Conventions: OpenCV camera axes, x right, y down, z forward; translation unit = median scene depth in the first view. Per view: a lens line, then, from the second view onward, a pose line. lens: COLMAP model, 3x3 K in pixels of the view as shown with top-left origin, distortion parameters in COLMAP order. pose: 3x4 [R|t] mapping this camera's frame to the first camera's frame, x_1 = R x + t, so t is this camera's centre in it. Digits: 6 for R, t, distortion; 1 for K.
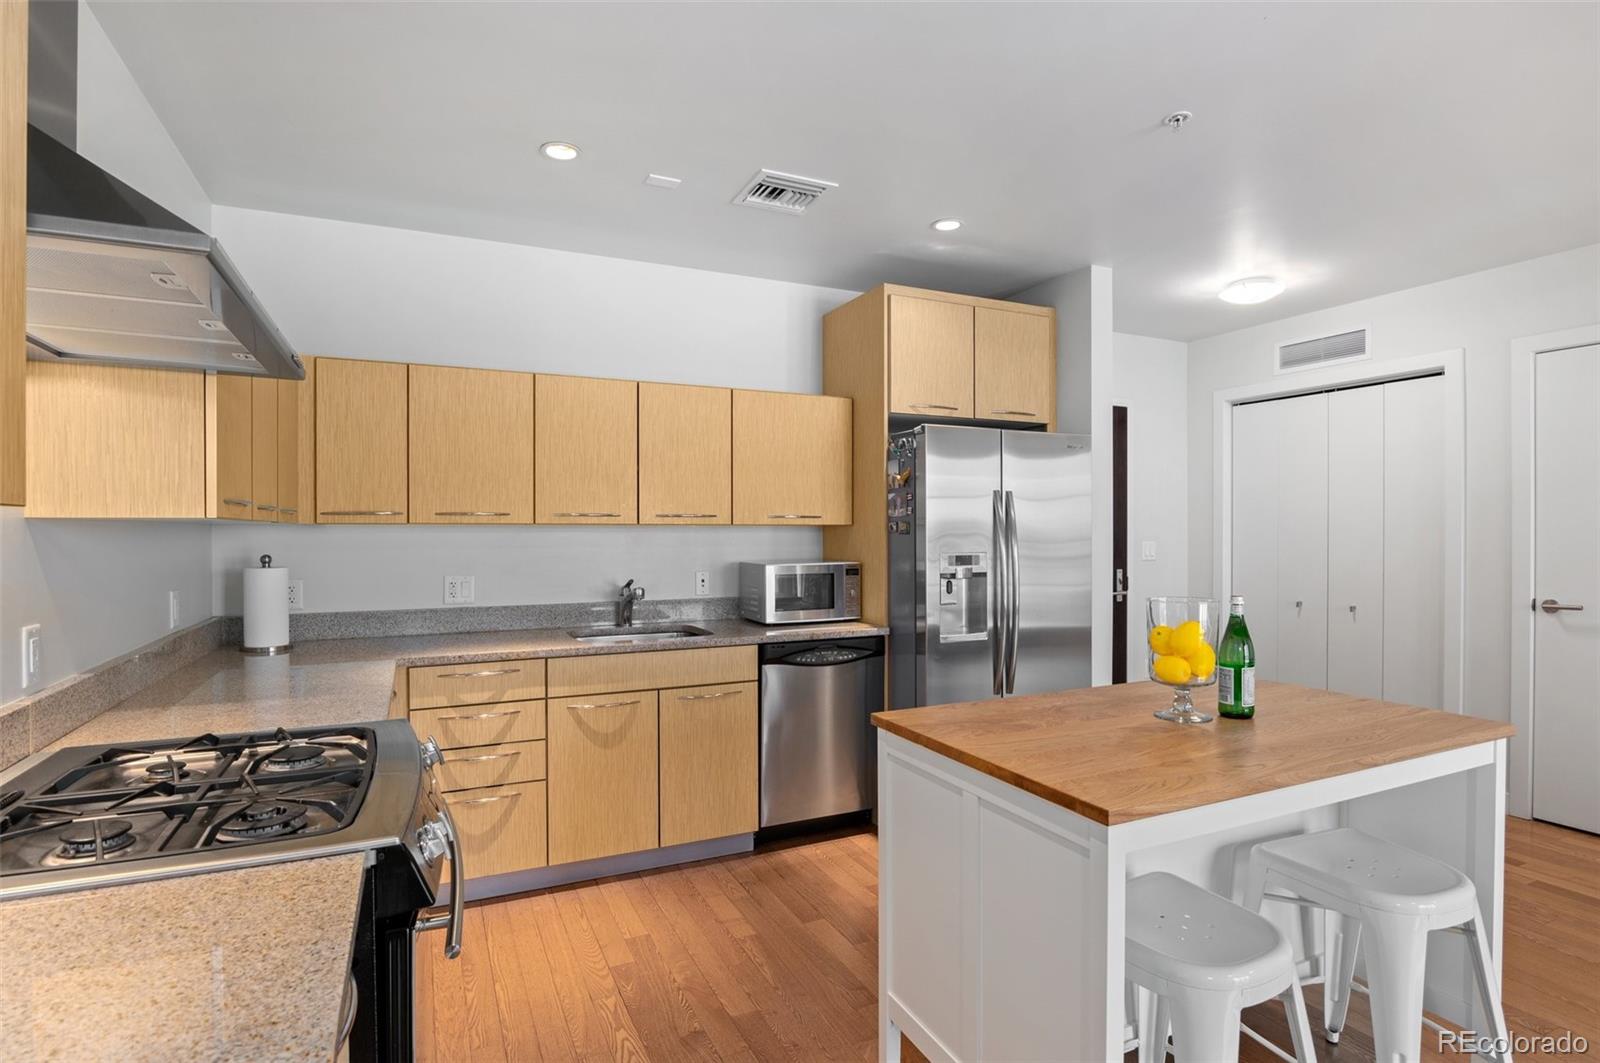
lens RADIAL K [[806.1, 0, 792.0], [0, 806.1, 526.0], [0, 0, 1]] dist [-0.019364, 0.000206]
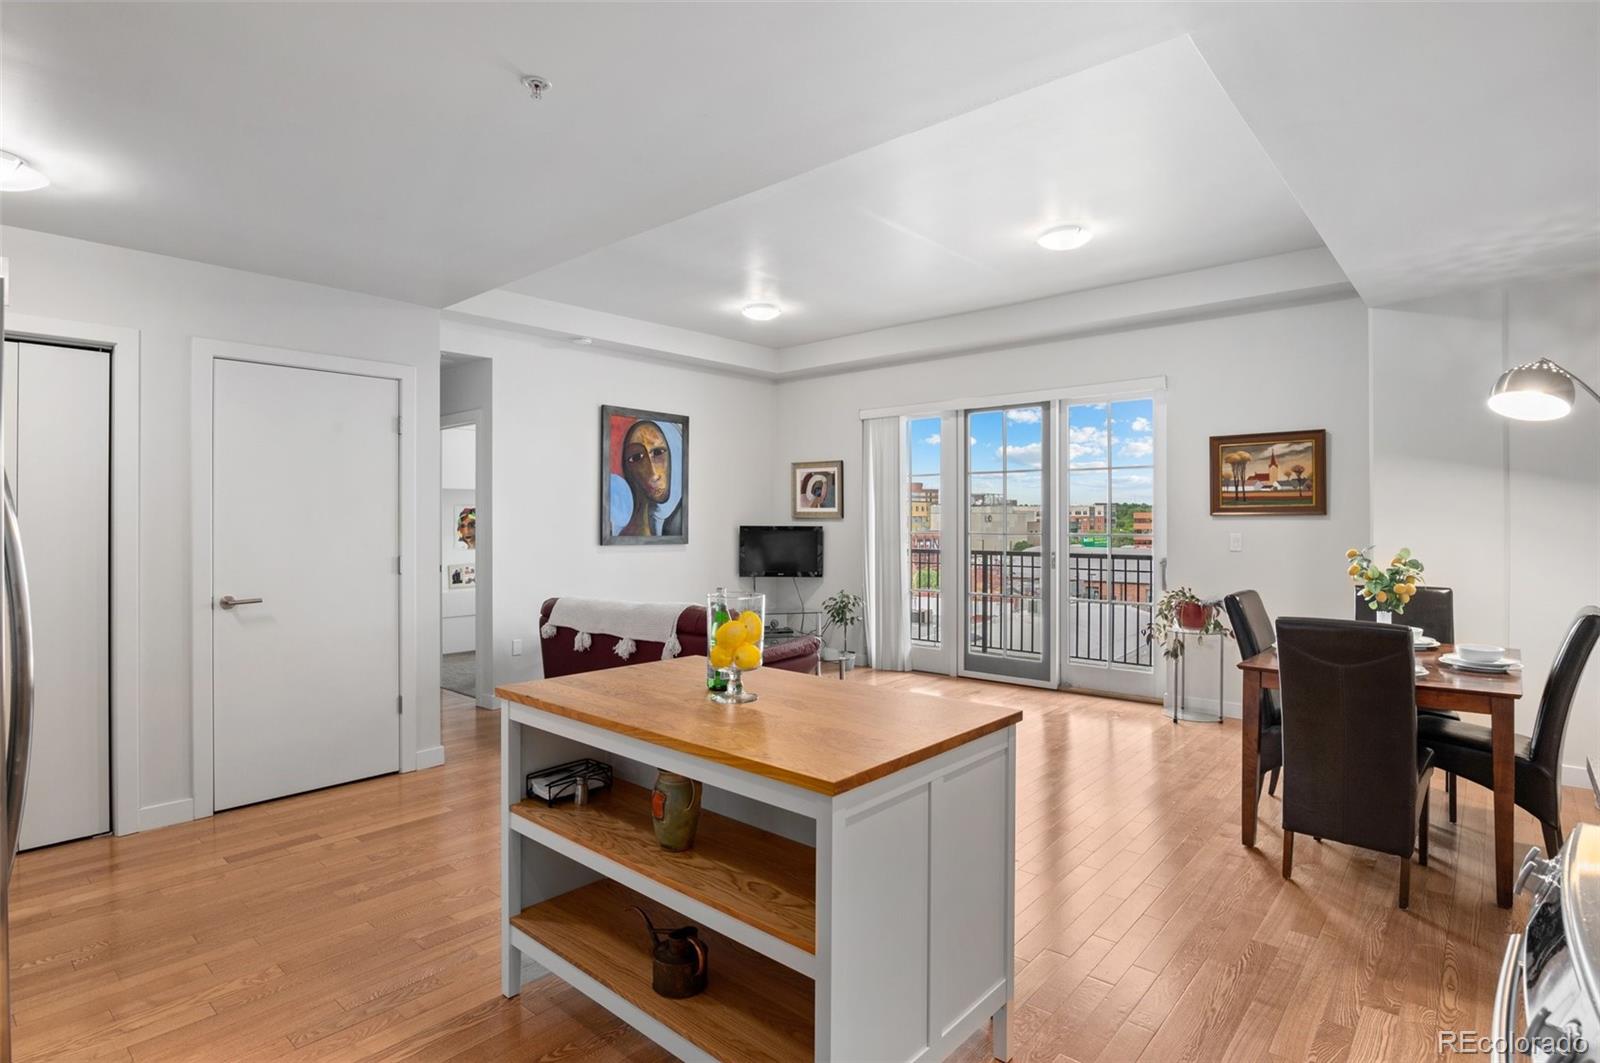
lens RADIAL K [[806.1, 0, 792.0], [0, 806.1, 526.0], [0, 0, 1]] dist [-0.019364, 0.000206]
pose [[-0.400125, -0.001084, 0.916460, -0.322367], [0.001932, 0.999996, 0.002027, -0.001368], [-0.916458, 0.002582, -0.400122, 0.772956]]
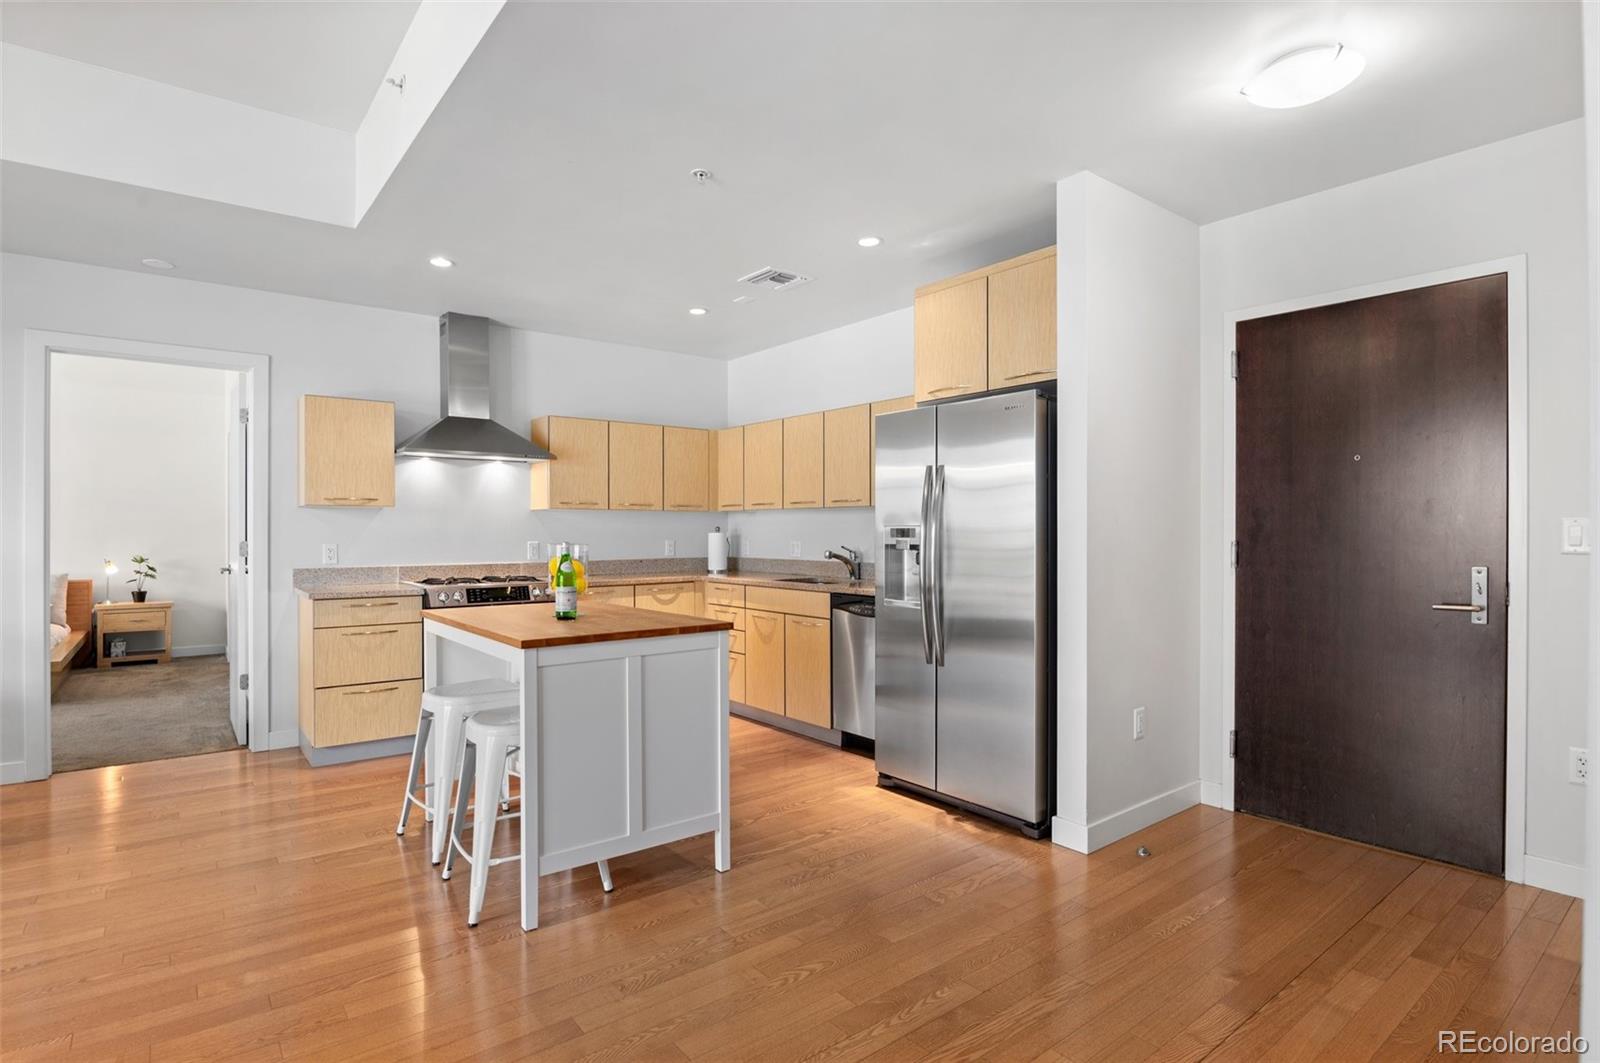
lens RADIAL K [[806.1, 0, 792.0], [0, 806.1, 526.0], [0, 0, 1]] dist [-0.019364, 0.000206]
pose [[0.226161, -0.004030, -0.974082, 1.230128], [0.007133, 0.999971, -0.002482, 0.034493], [0.974064, -0.006386, 0.226183, 0.603238]]
